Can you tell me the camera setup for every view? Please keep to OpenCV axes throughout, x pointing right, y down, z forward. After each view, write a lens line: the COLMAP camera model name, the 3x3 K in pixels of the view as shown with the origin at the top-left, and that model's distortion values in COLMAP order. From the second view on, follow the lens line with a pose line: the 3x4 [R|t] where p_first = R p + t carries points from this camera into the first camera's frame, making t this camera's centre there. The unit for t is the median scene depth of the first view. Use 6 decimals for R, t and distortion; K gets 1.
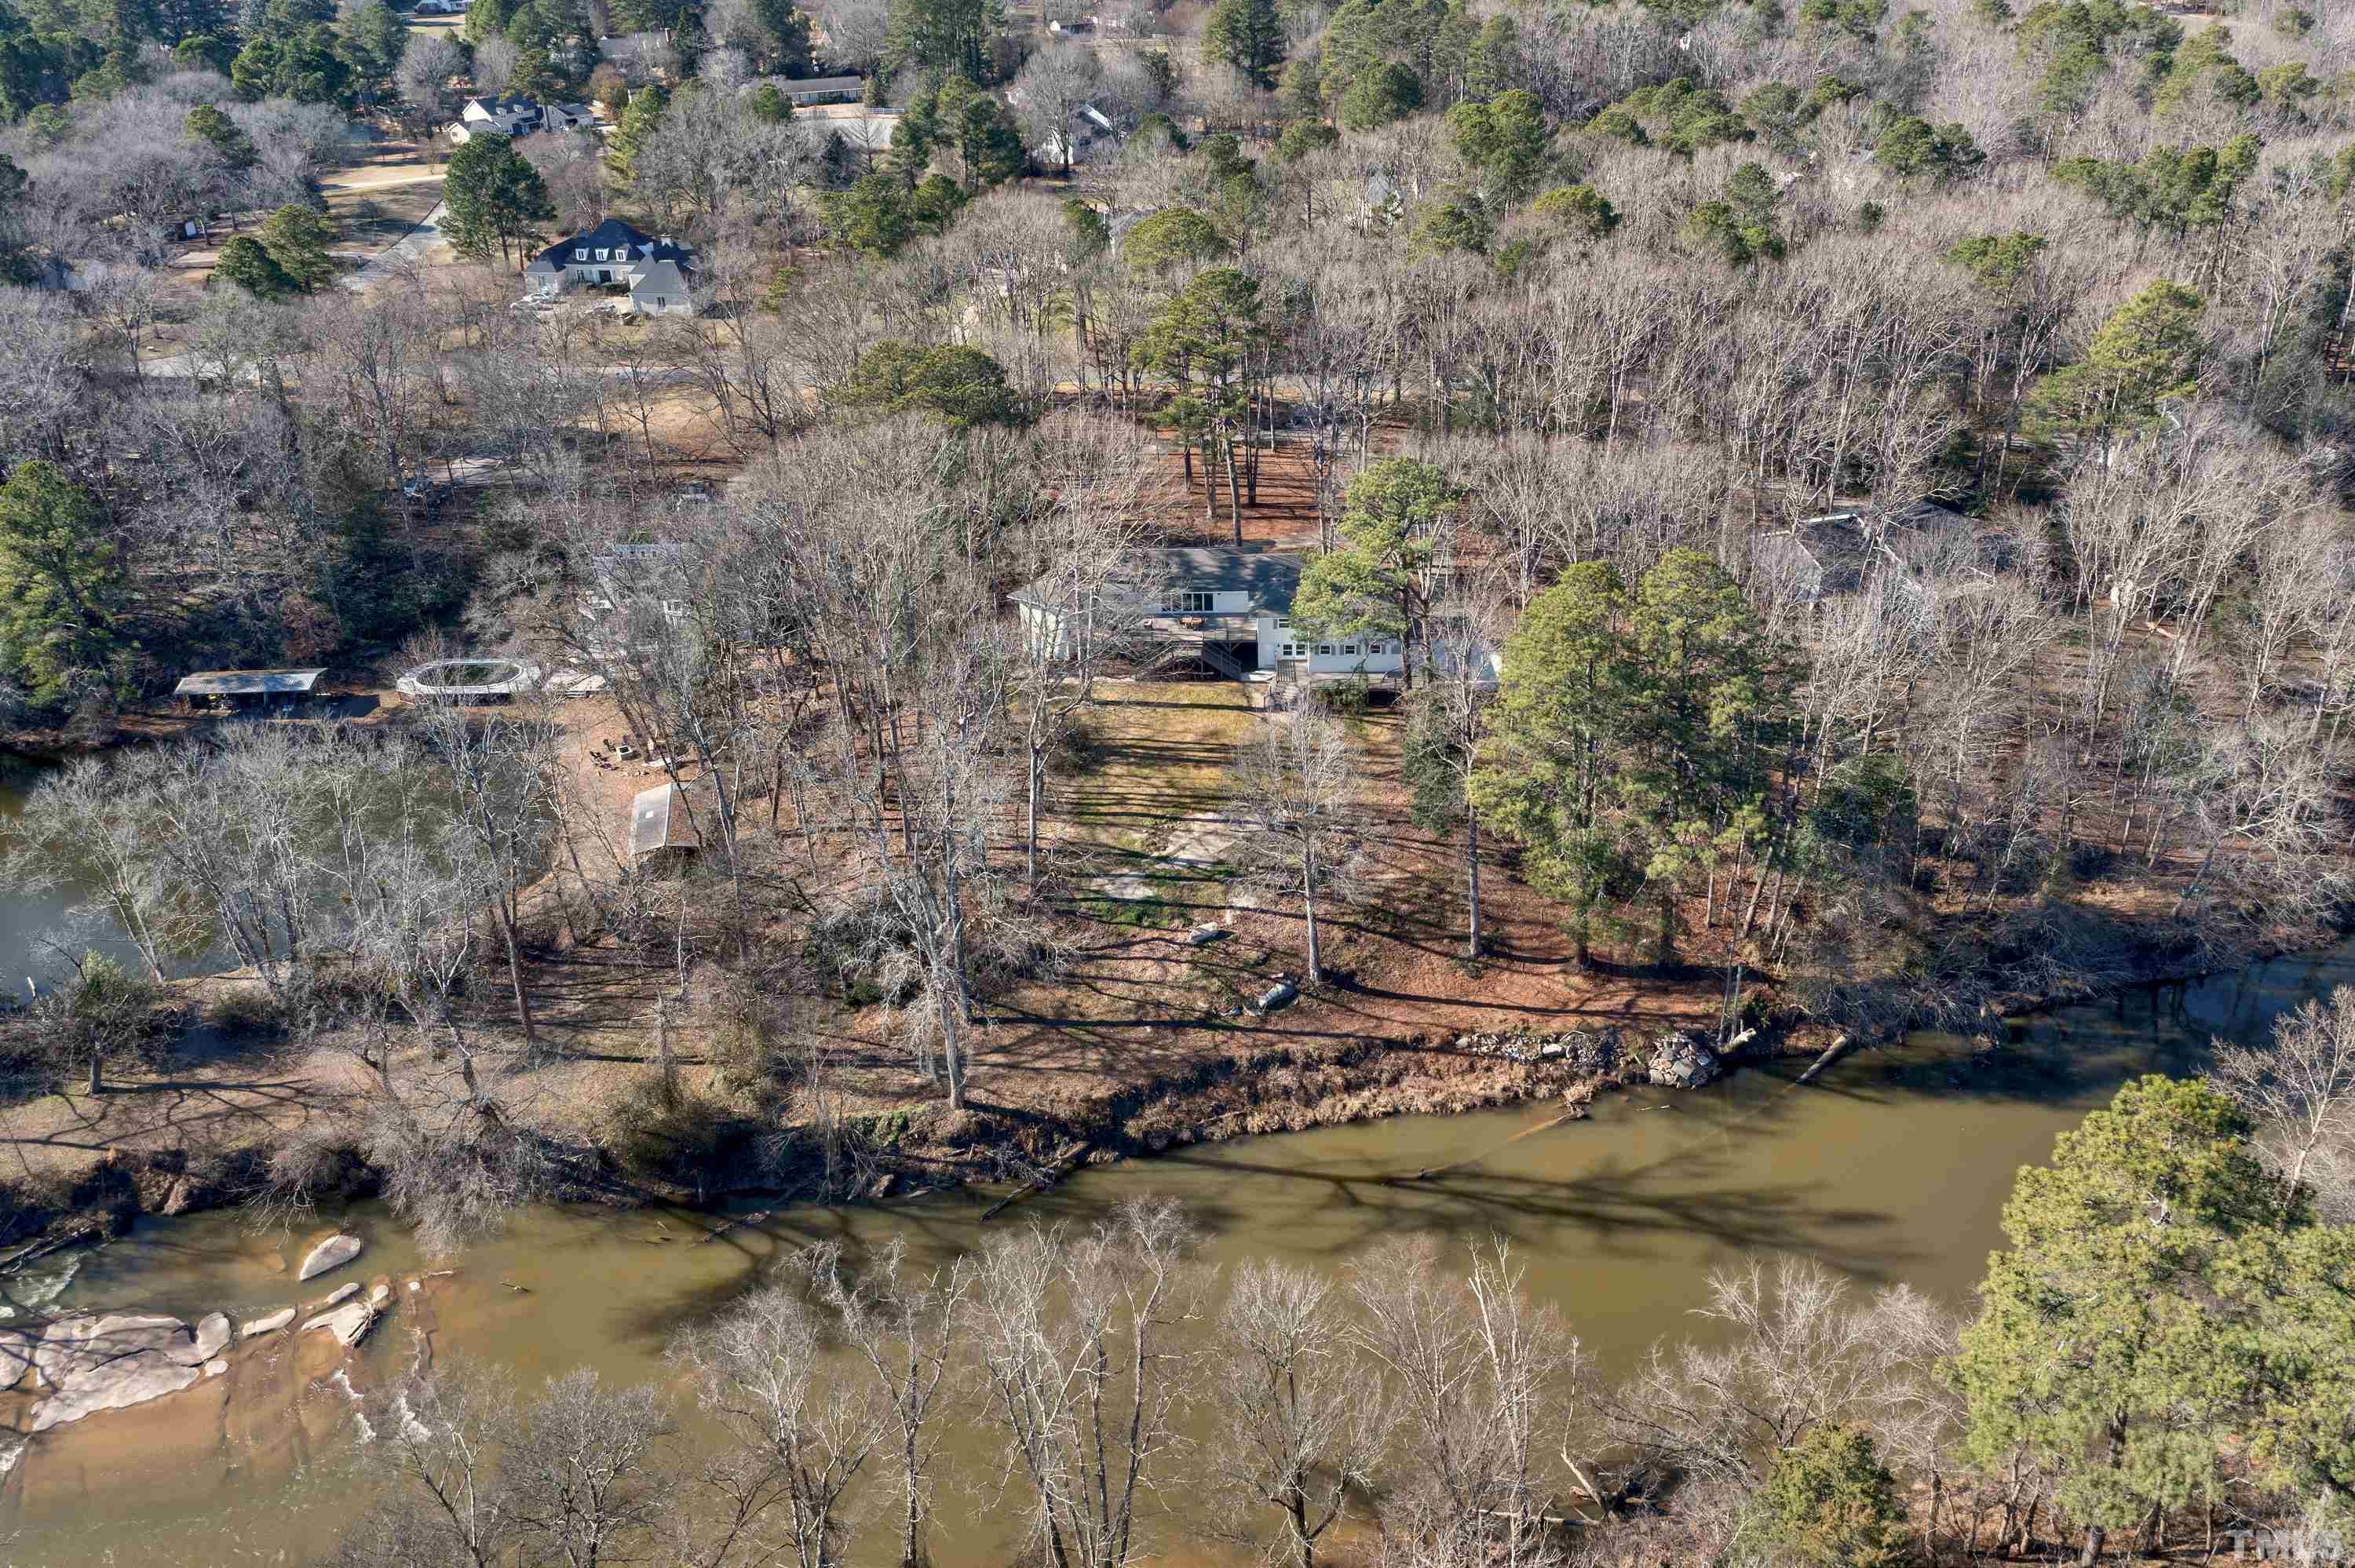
lens RADIAL K [[1919.7, 0, 1176.2], [0, 1919.7, 797.1], [0, 0, 1]] dist [-0.005743, 0.012049]
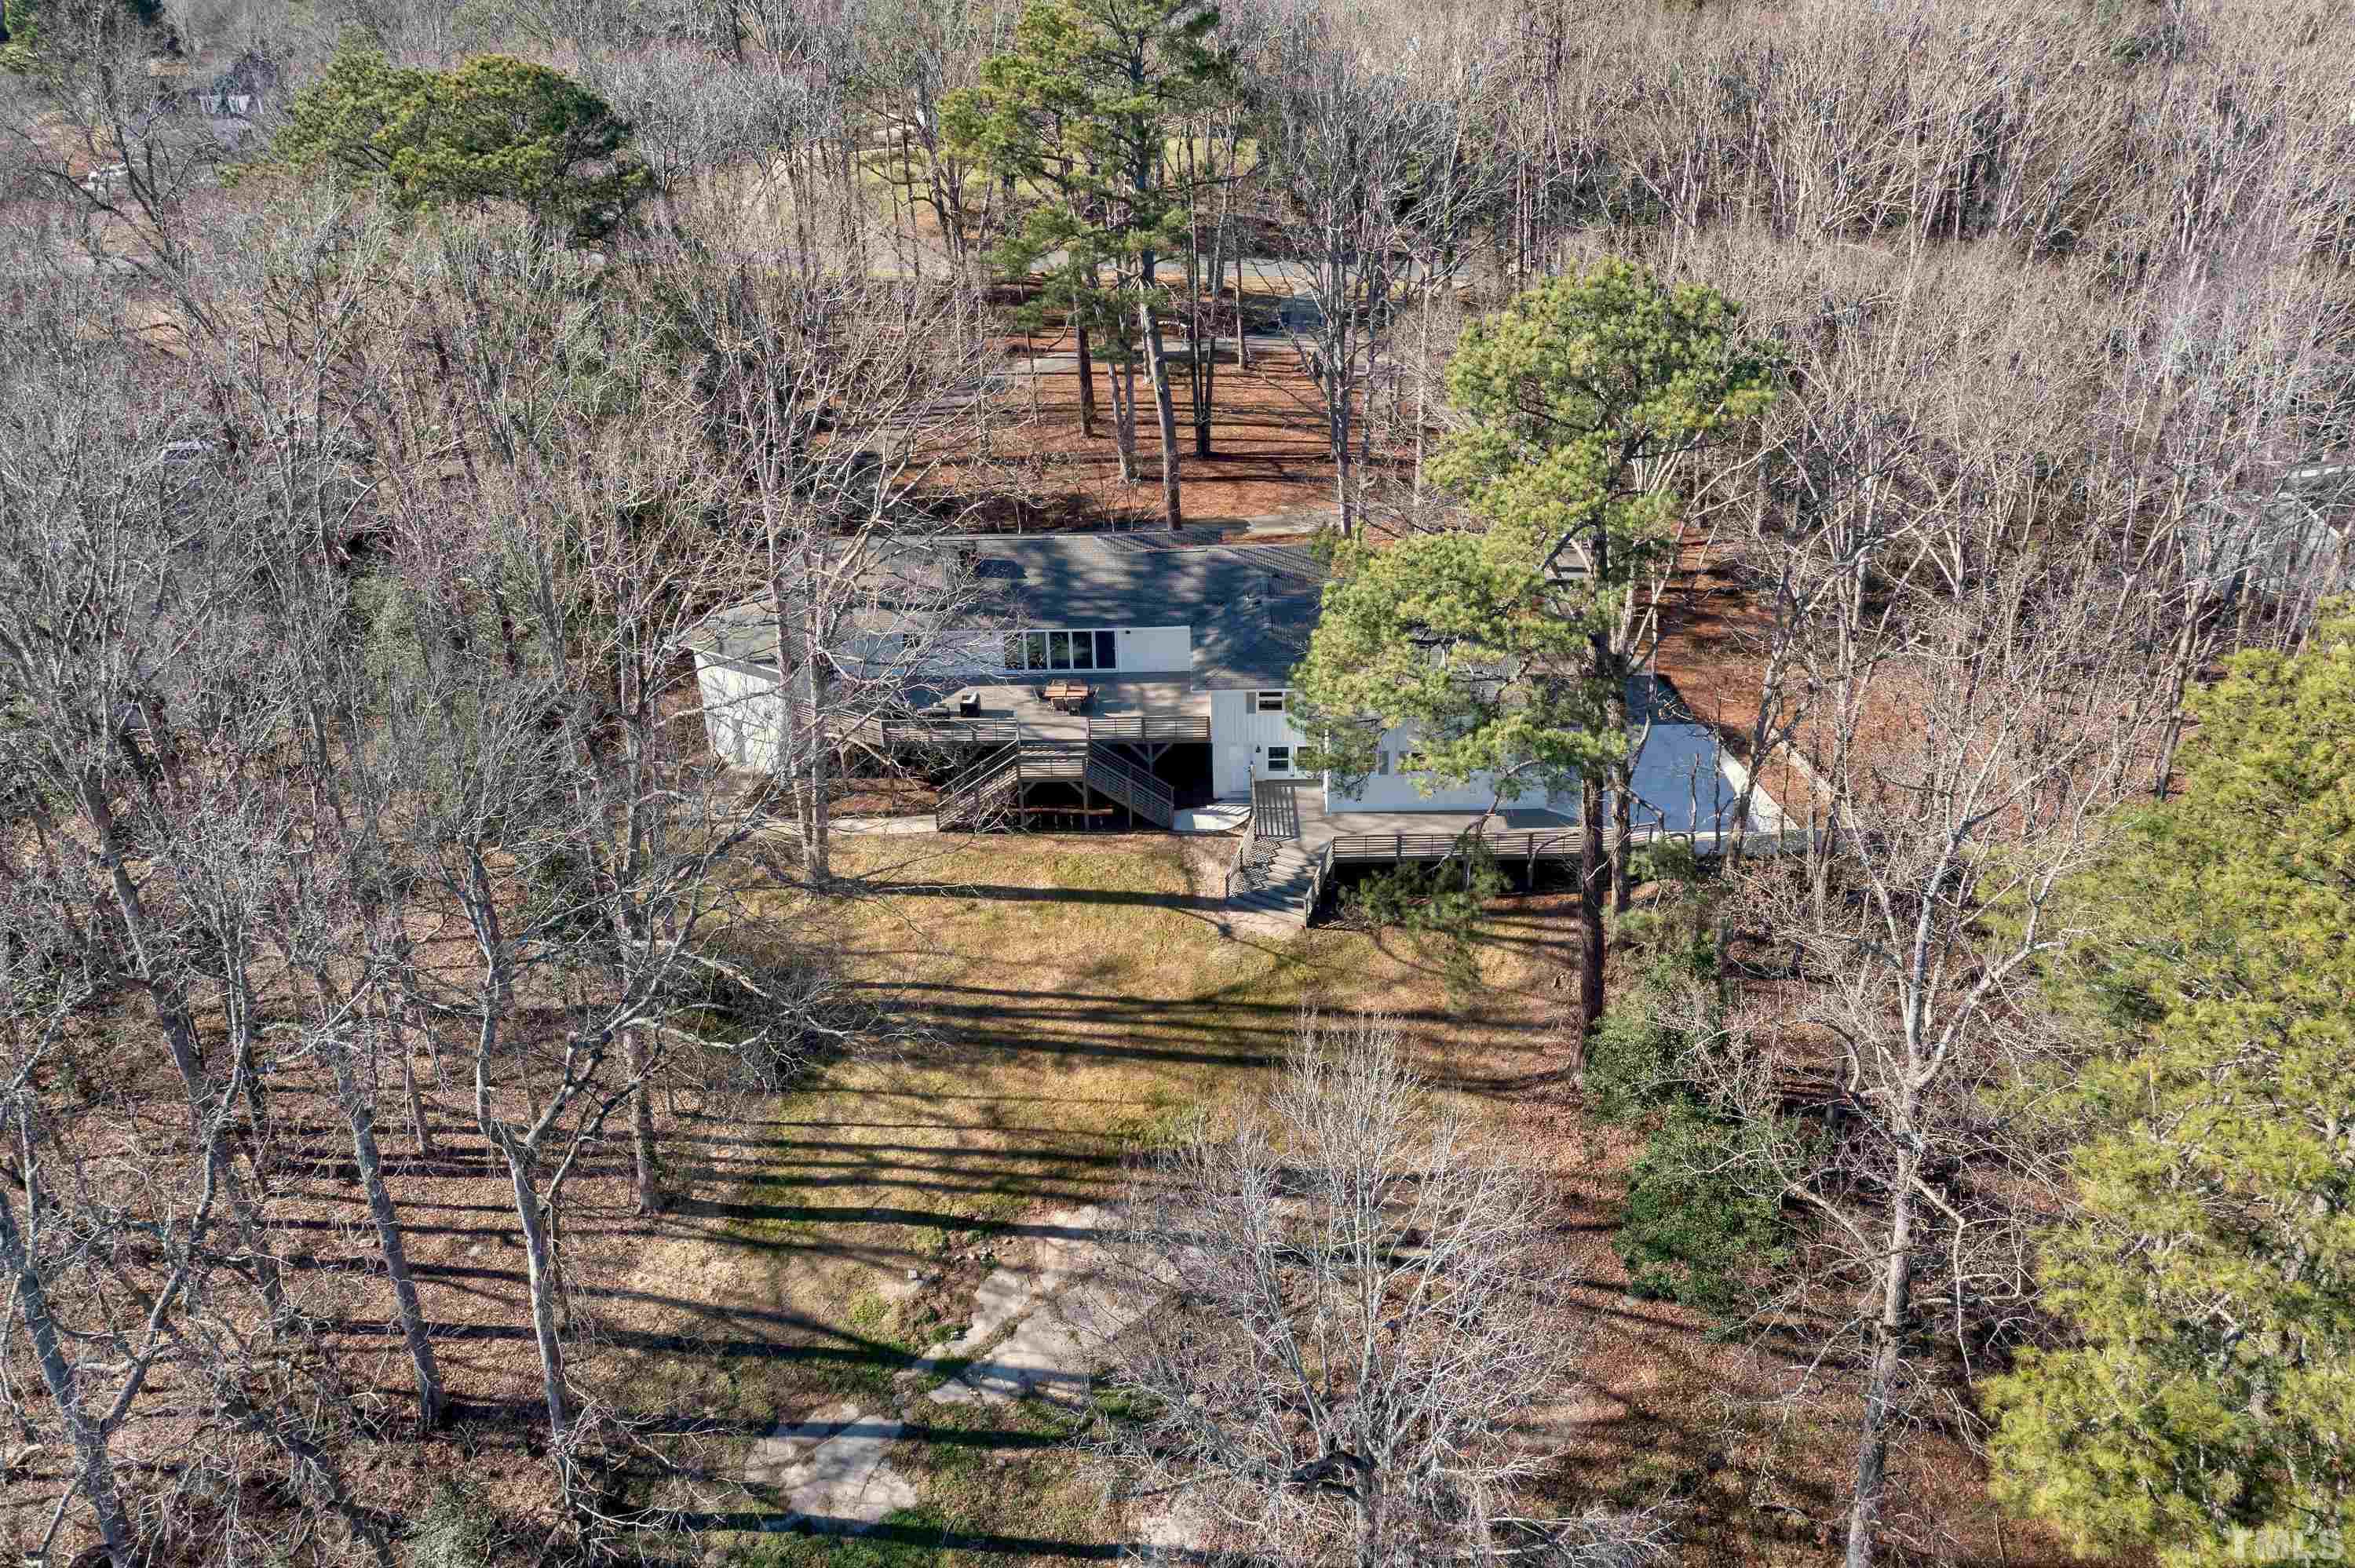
lens RADIAL K [[1919.7, 0, 1187.8], [0, 1919.7, 774.9], [0, 0, 1]] dist [-0.005743, 0.012049]
pose [[0.999688, -0.004885, 0.024513, 0.026736], [0.005139, 0.999934, -0.010312, -0.070487], [-0.024461, 0.010434, 0.999646, 0.569287]]
